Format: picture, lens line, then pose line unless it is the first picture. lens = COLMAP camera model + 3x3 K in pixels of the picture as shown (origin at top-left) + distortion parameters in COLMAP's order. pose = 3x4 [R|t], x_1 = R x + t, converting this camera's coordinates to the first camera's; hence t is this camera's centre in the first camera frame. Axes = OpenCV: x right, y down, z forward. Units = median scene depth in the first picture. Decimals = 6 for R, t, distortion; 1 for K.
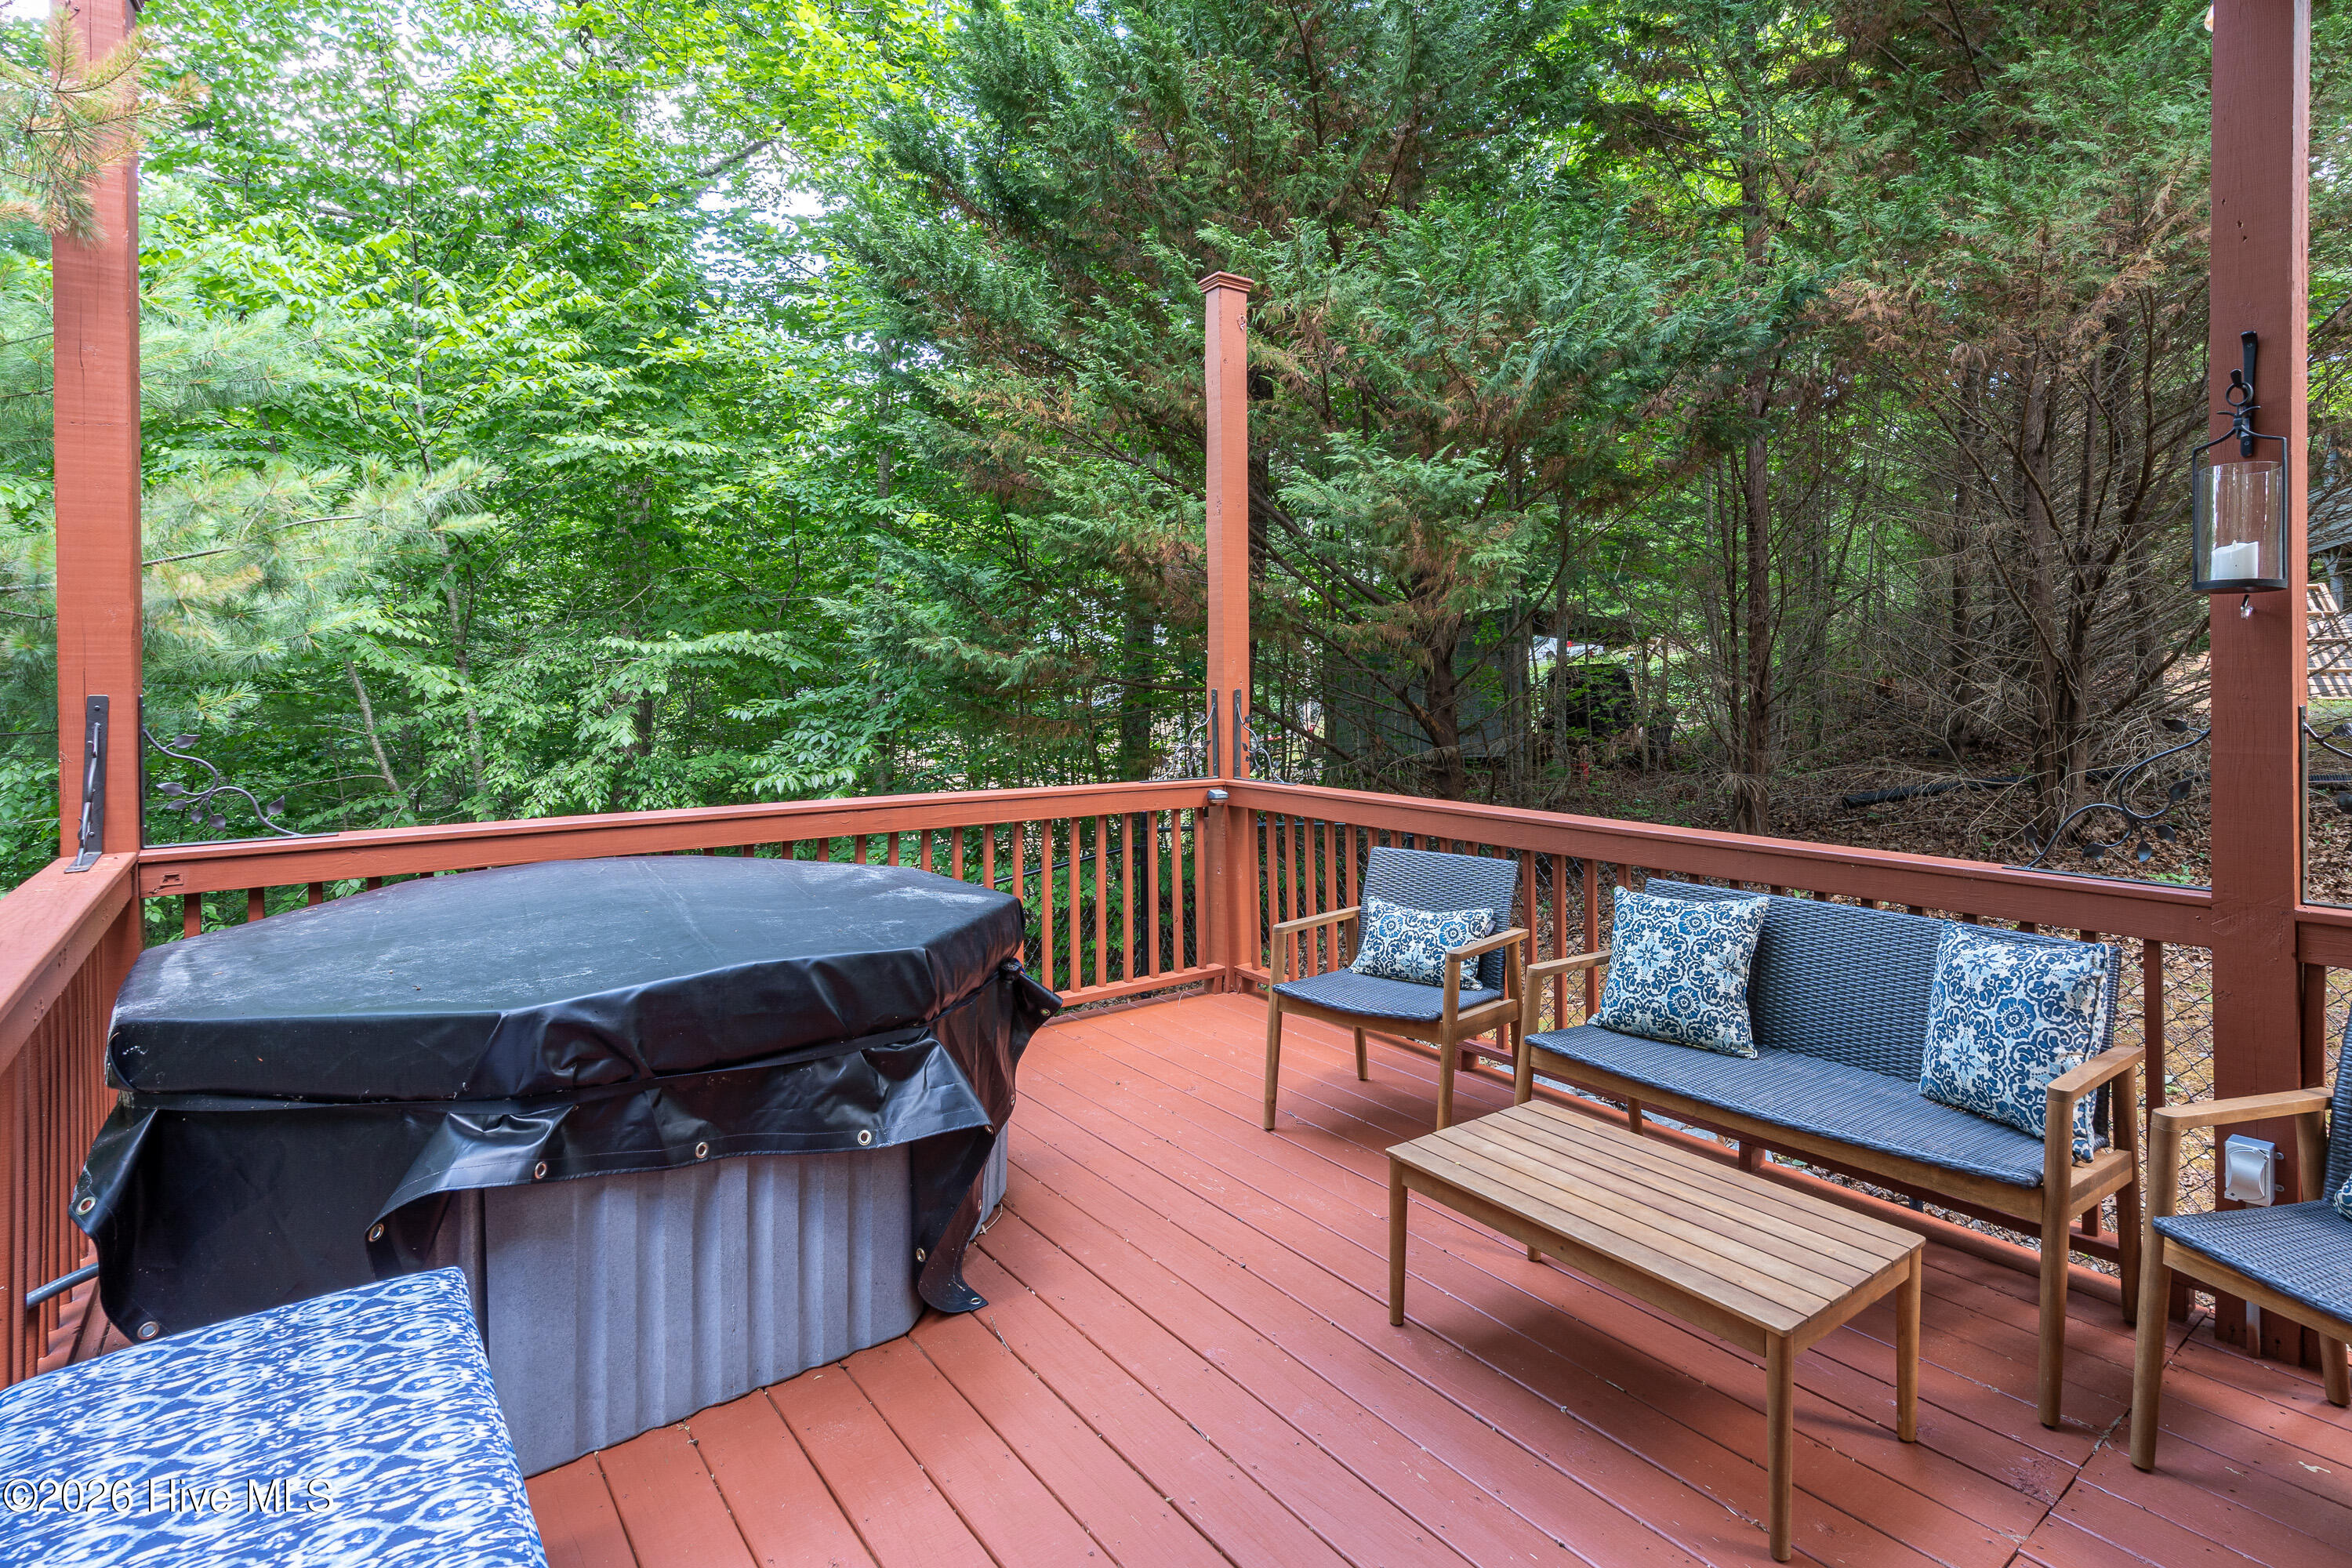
lens RADIAL K [[1072.2, 0, 1101.4], [0, 1072.2, 696.1], [0, 0, 1]] dist [-0.001416, 0.001042]
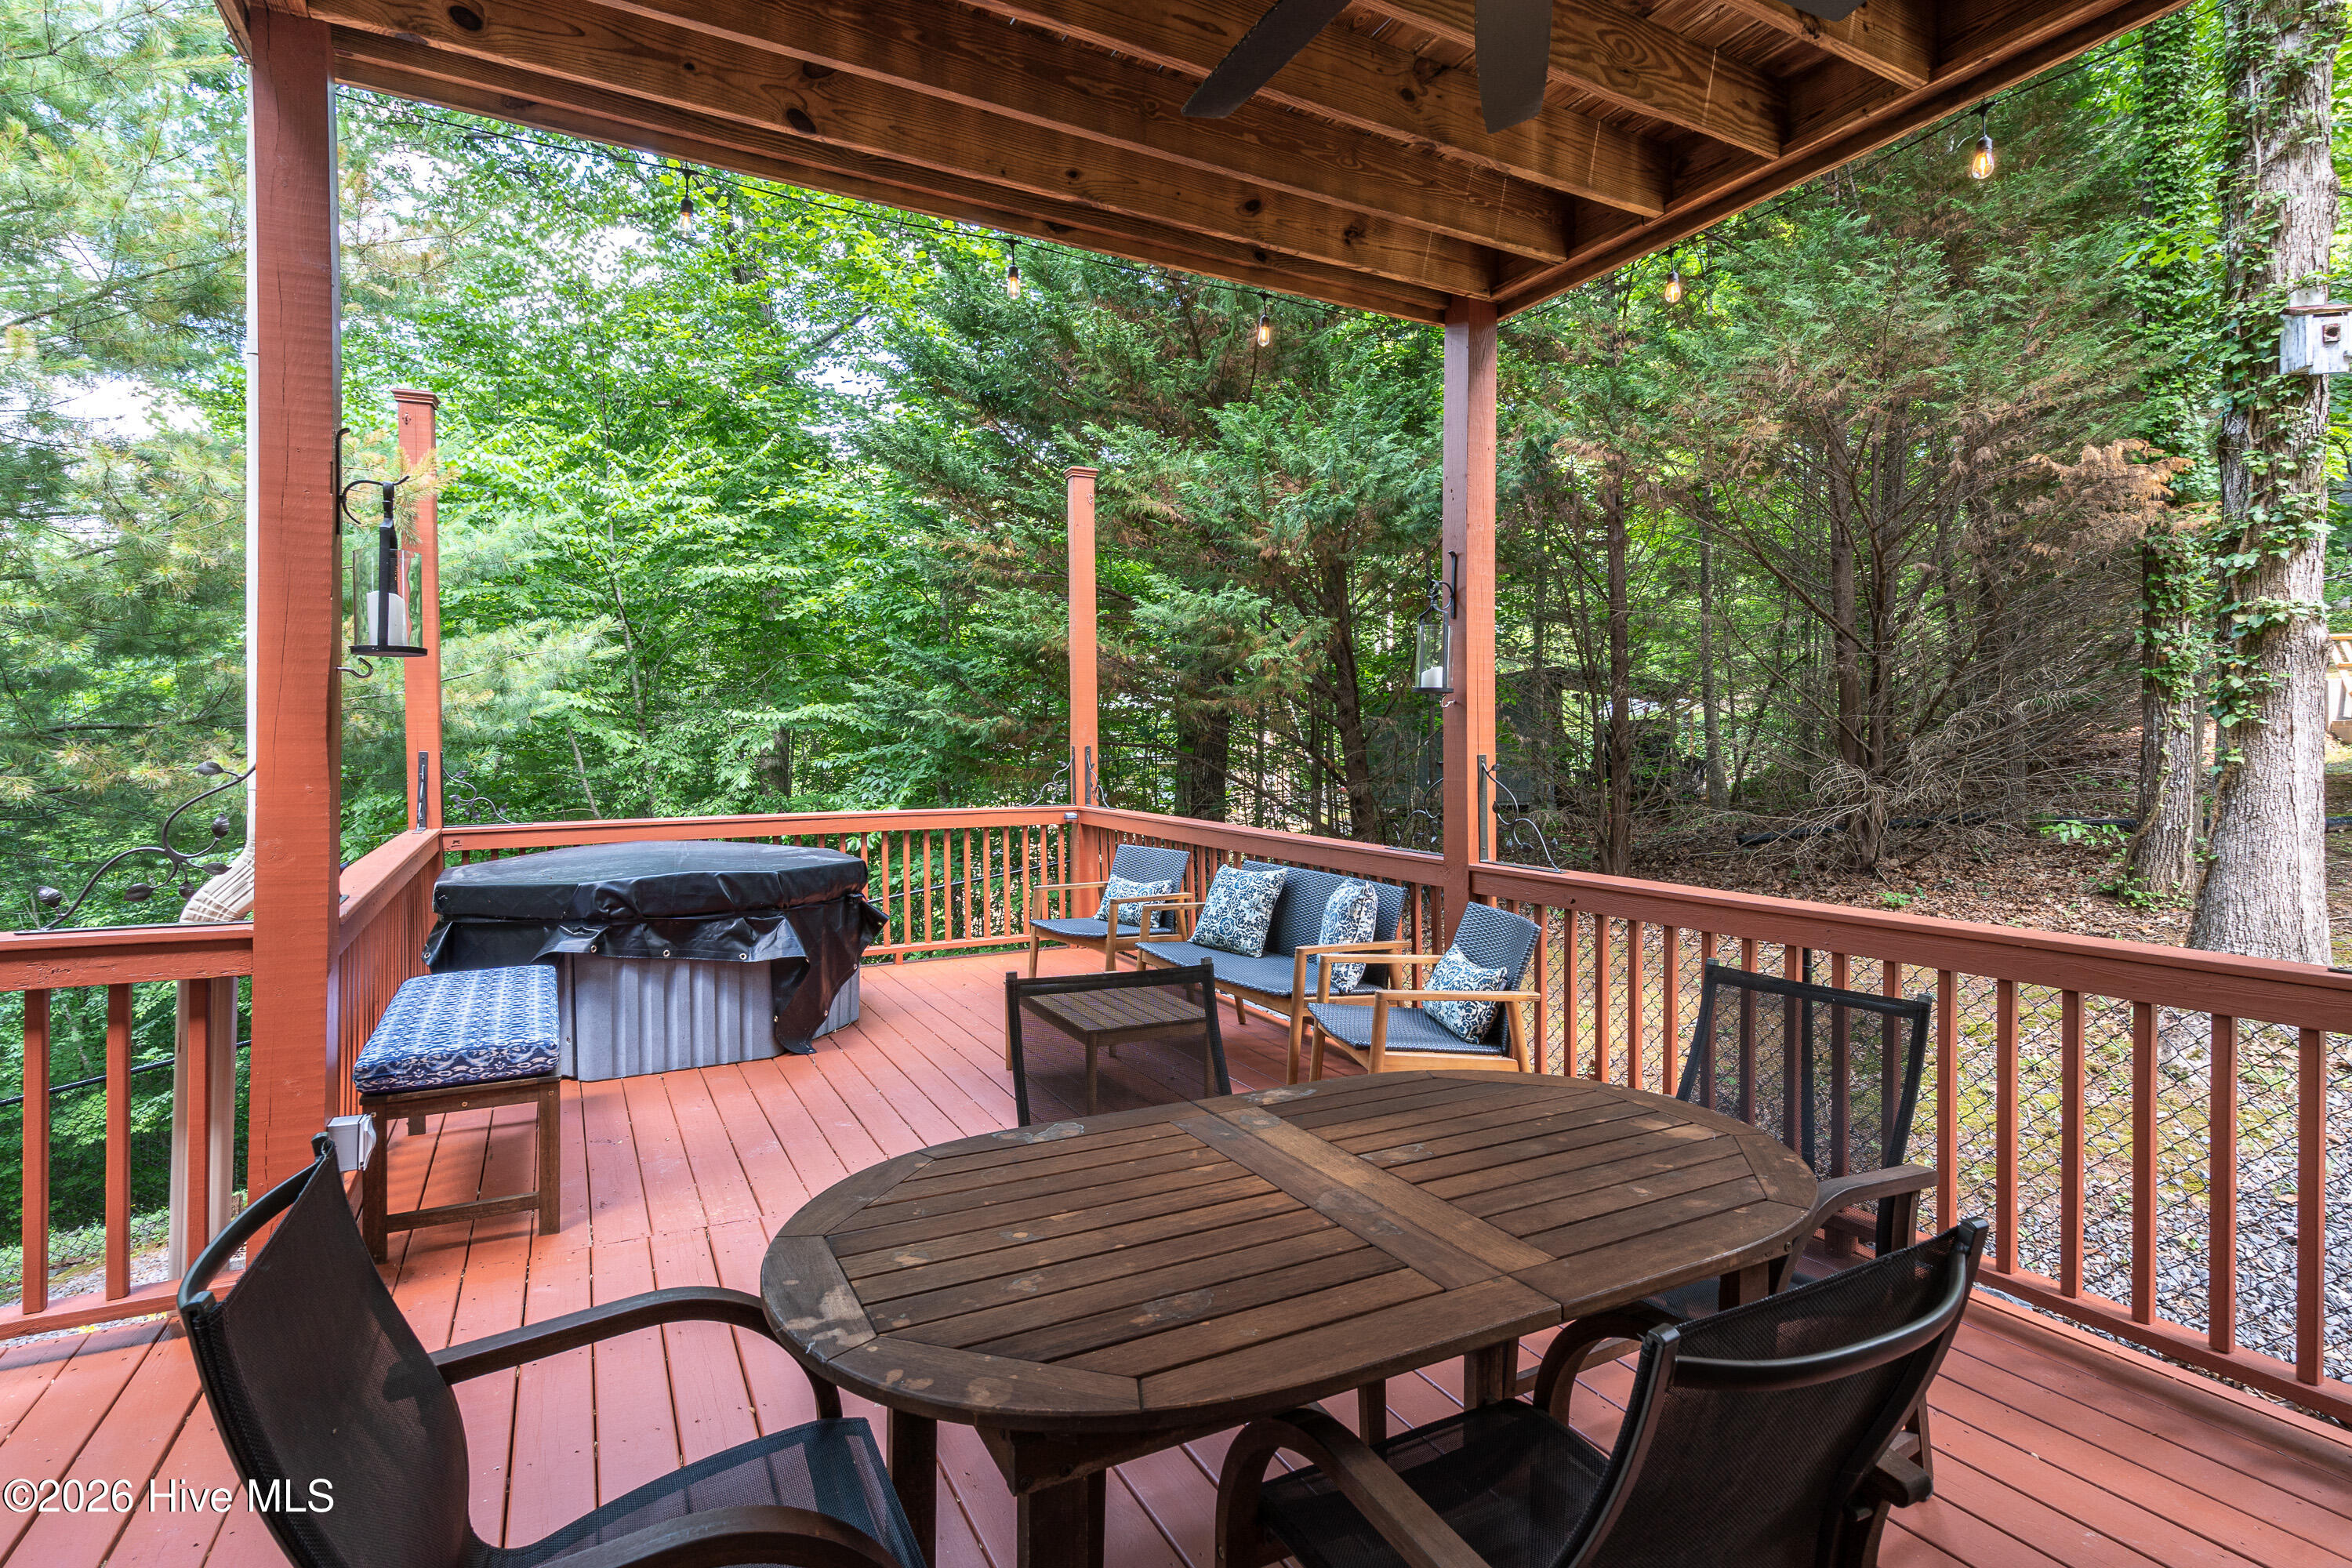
lens RADIAL K [[1177.6, 0, 1182.1], [0, 1177.6, 765.3], [0, 0, 1]] dist [-0.008181, 0.001665]
pose [[0.987157, 0.000671, -0.159752, 0.496977], [0.001274, 0.999926, 0.012072, 0.000348], [0.159749, -0.012121, 0.987083, -0.573307]]
